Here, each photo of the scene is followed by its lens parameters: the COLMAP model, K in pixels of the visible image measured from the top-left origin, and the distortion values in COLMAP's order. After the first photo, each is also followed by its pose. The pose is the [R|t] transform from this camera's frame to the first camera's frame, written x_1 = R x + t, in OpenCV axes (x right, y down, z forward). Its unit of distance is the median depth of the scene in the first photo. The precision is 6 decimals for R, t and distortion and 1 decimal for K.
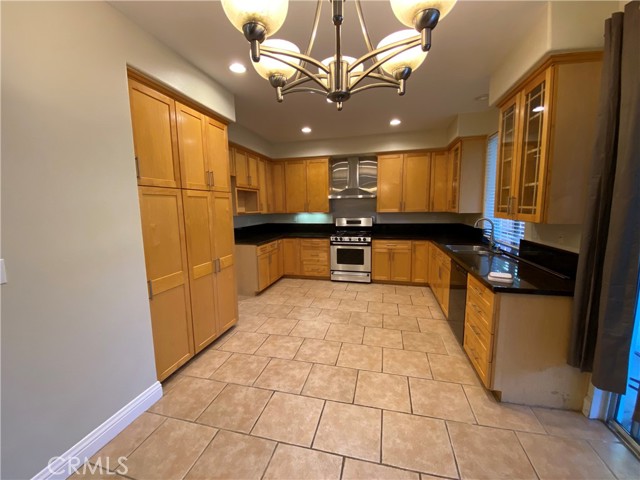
lens RADIAL K [[261.2, 0, 320.0], [0, 261.2, 240.0], [0, 0, 1]] dist [0.019304, -0.017380]
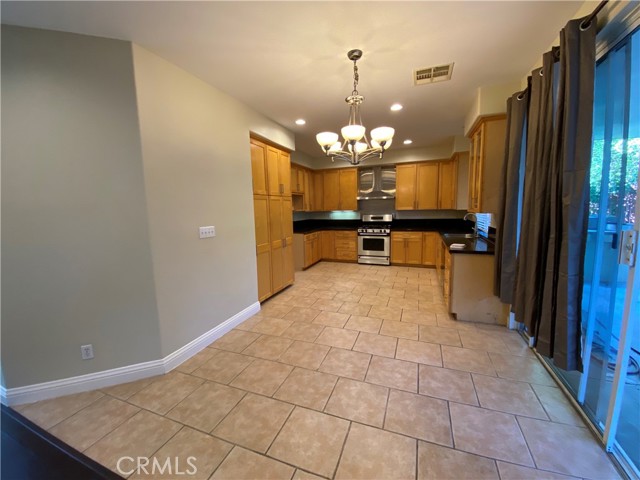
lens RADIAL K [[261.2, 0, 320.0], [0, 261.2, 240.0], [0, 0, 1]] dist [0.019304, -0.017380]
pose [[0.992988, 0.008201, -0.117933, 0.006535], [-0.008510, 0.999962, -0.002121, 0.049583], [0.117911, 0.003109, 0.993019, -0.329098]]
